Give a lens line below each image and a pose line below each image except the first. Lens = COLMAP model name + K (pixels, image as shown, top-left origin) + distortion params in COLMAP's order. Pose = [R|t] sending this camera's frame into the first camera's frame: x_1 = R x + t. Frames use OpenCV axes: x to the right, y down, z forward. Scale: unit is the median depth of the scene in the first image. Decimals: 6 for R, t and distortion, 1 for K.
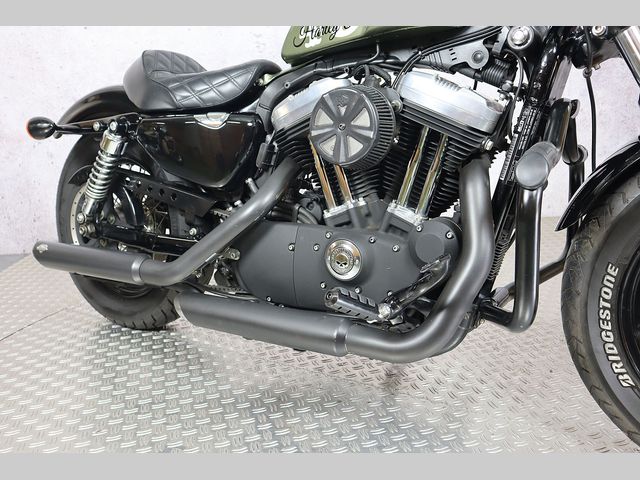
lens RADIAL K [[558.5, 0, 313.0], [0, 558.5, 234.3], [0, 0, 1]] dist [-0.067968, 0.070145]
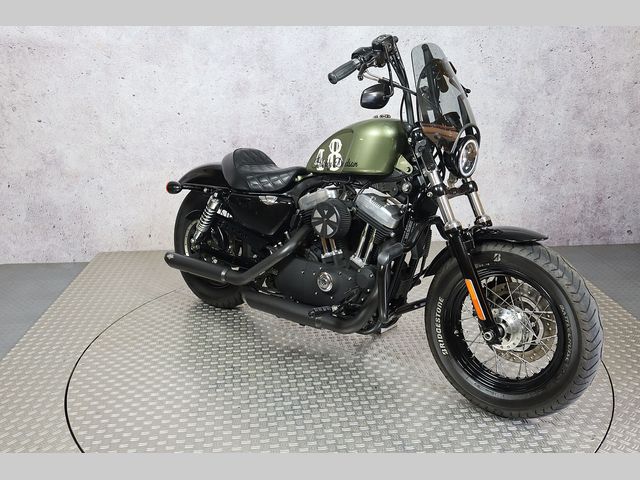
lens RADIAL K [[626.5, 0, 321.1], [0, 626.5, 224.6], [0, 0, 1]] dist [0.000756, 0.000000]
pose [[0.997291, 0.015319, 0.071941, -0.126921], [-0.015841, 0.999852, 0.006698, -0.152617], [-0.071828, -0.007820, 0.997386, -1.039808]]
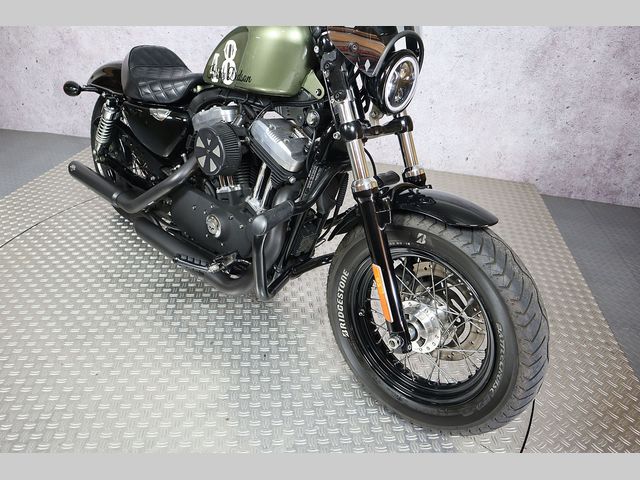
lens RADIAL K [[459.5, 0, 315.9], [0, 459.5, 244.3], [0, 0, 1]] dist [-0.105088, 0.063804]
pose [[0.978697, 0.183600, -0.091891, 0.411873], [-0.148483, 0.942056, 0.300805, -0.300631], [0.141794, -0.280753, 0.949248, -0.210253]]
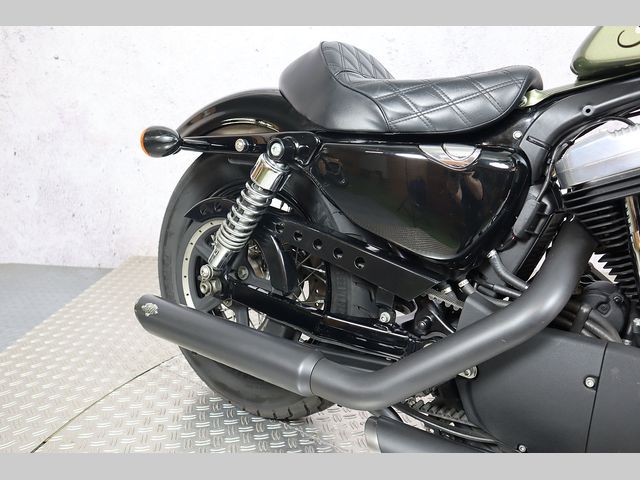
lens RADIAL K [[522.0, 0, 300.5], [0, 522.0, 233.1], [0, 0, 1]] dist [-0.070279, 0.042822]
pose [[0.993816, 0.079722, -0.077297, -0.293231], [-0.079945, 0.996799, 0.000216, -0.103696], [0.077066, 0.005965, 0.997008, 0.397796]]
